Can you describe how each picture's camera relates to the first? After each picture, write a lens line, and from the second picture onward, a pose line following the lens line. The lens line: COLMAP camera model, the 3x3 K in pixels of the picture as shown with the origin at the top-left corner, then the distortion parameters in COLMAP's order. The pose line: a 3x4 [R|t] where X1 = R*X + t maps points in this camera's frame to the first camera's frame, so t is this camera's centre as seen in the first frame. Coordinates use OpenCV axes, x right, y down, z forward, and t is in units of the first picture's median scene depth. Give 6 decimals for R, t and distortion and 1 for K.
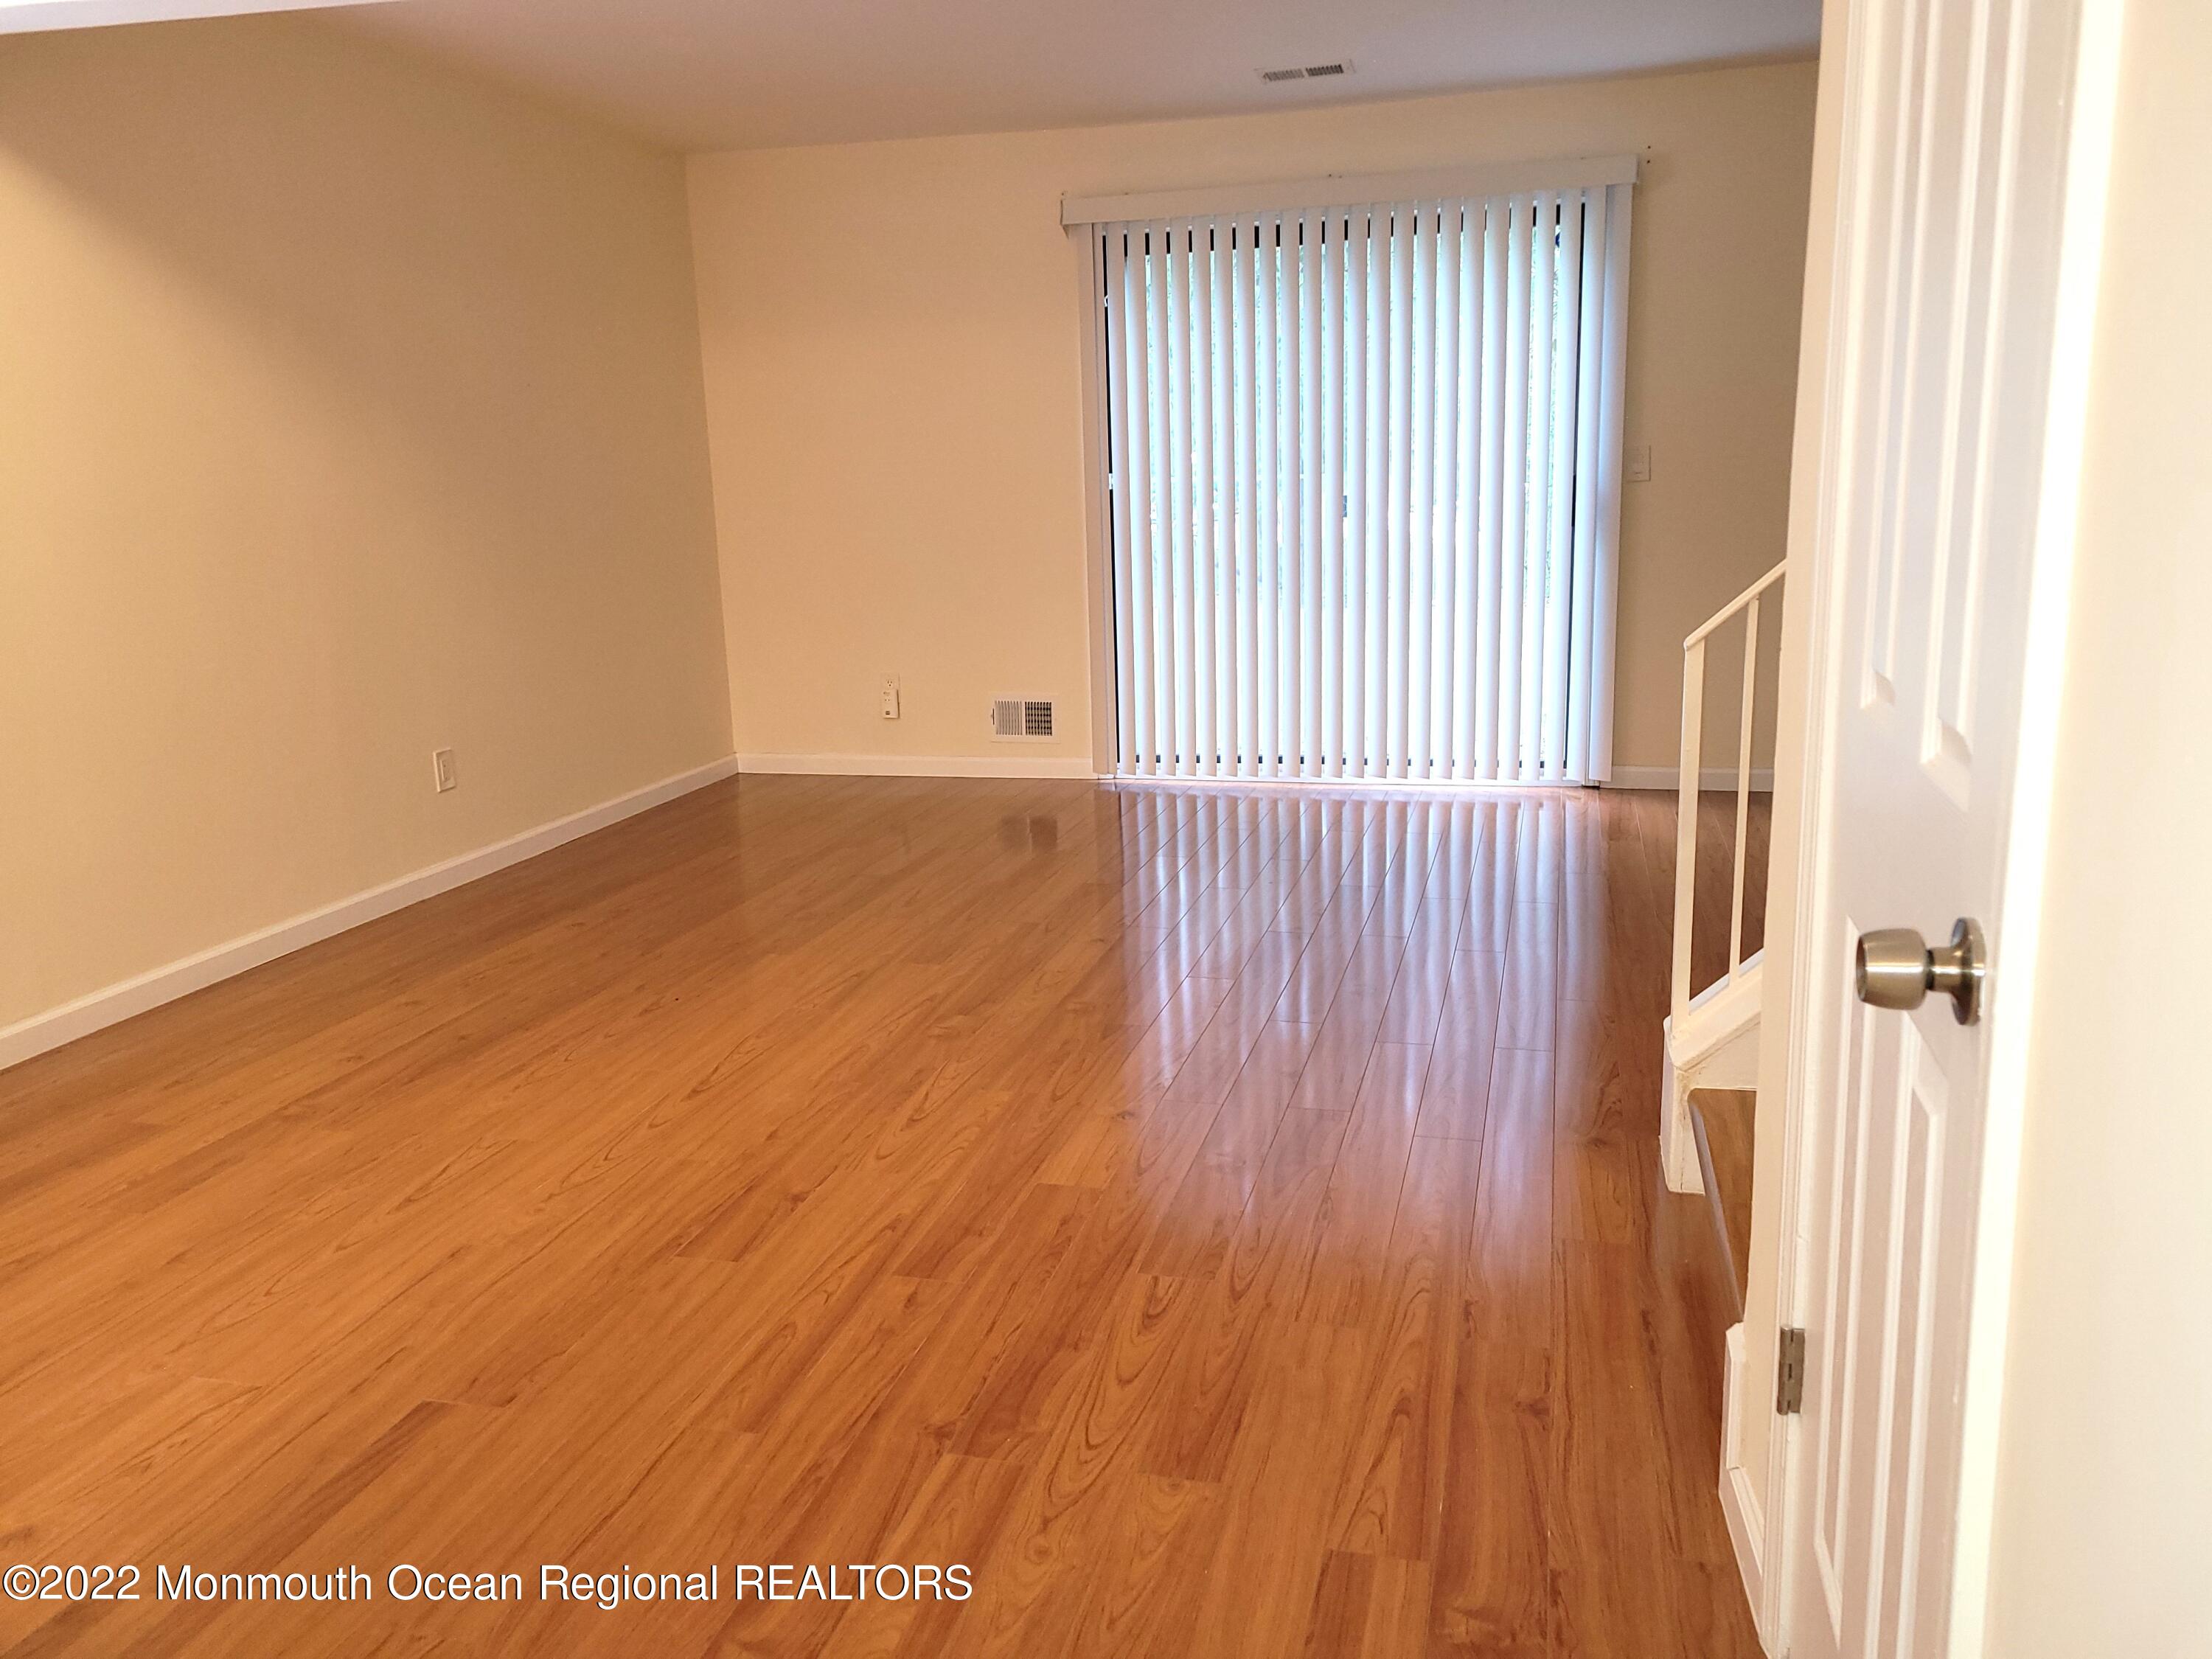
lens RADIAL K [[1681.8, 0, 1110.0], [0, 1681.8, 821.7], [0, 0, 1]] dist [0.051219, -0.014712]
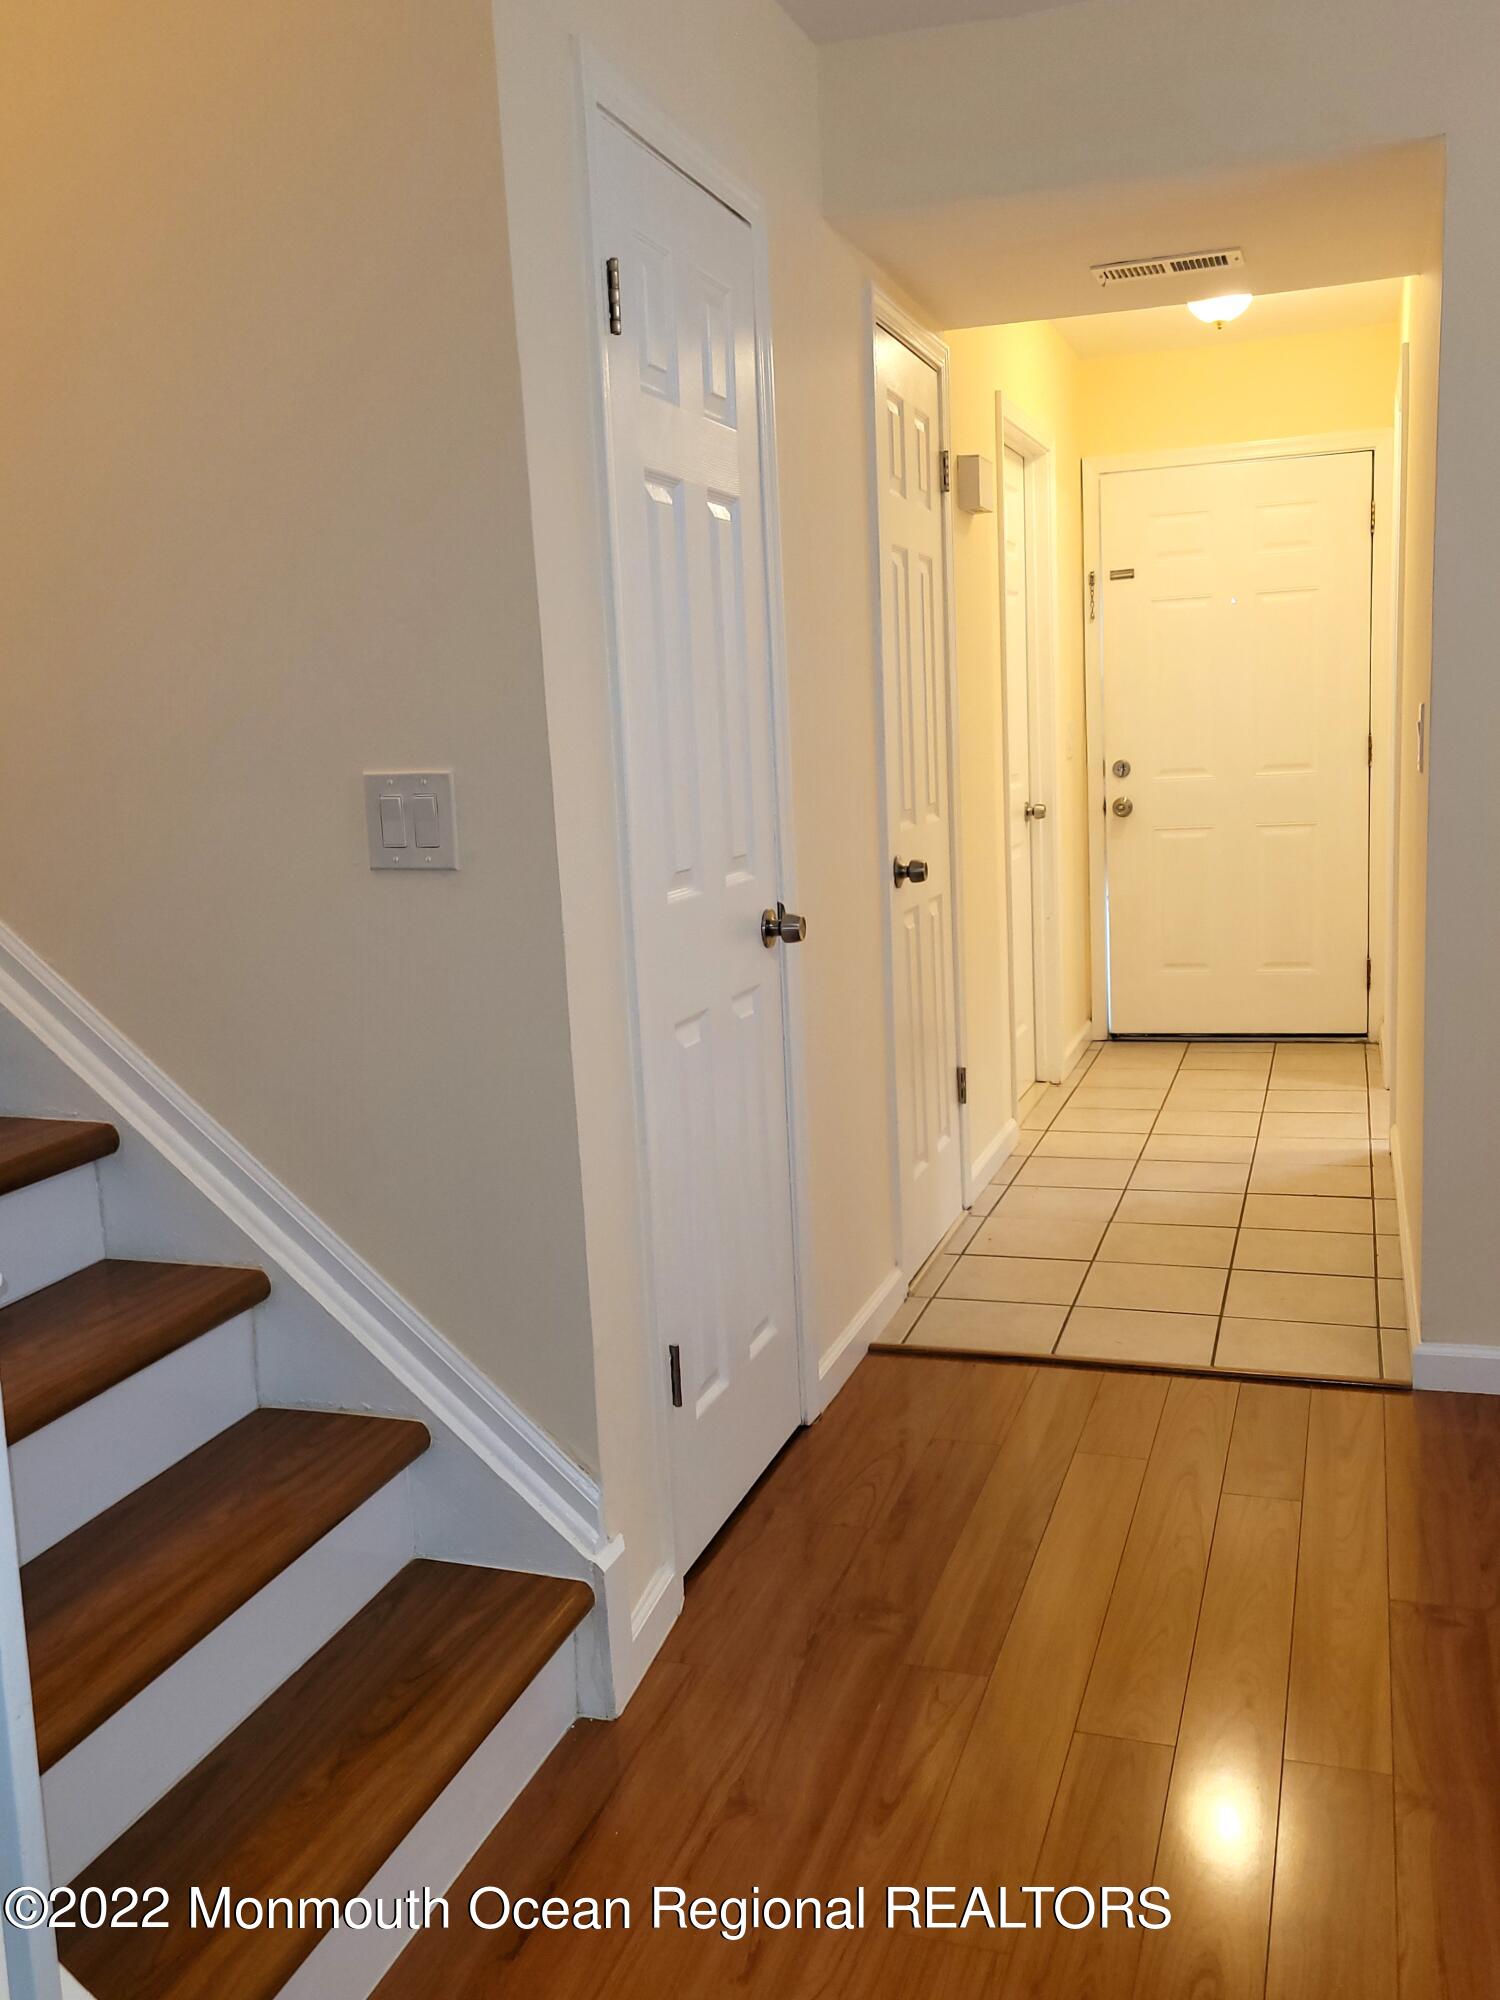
lens RADIAL K [[1759.2, 0, 746.4], [0, 1759.2, 1016.2], [0, 0, 1]] dist [0.051888, 0.005370]
pose [[-0.994280, 0.057495, 0.090009, 0.089757], [0.087023, 0.924695, 0.370629, -0.256268], [-0.061921, 0.376342, -0.924409, 1.119137]]
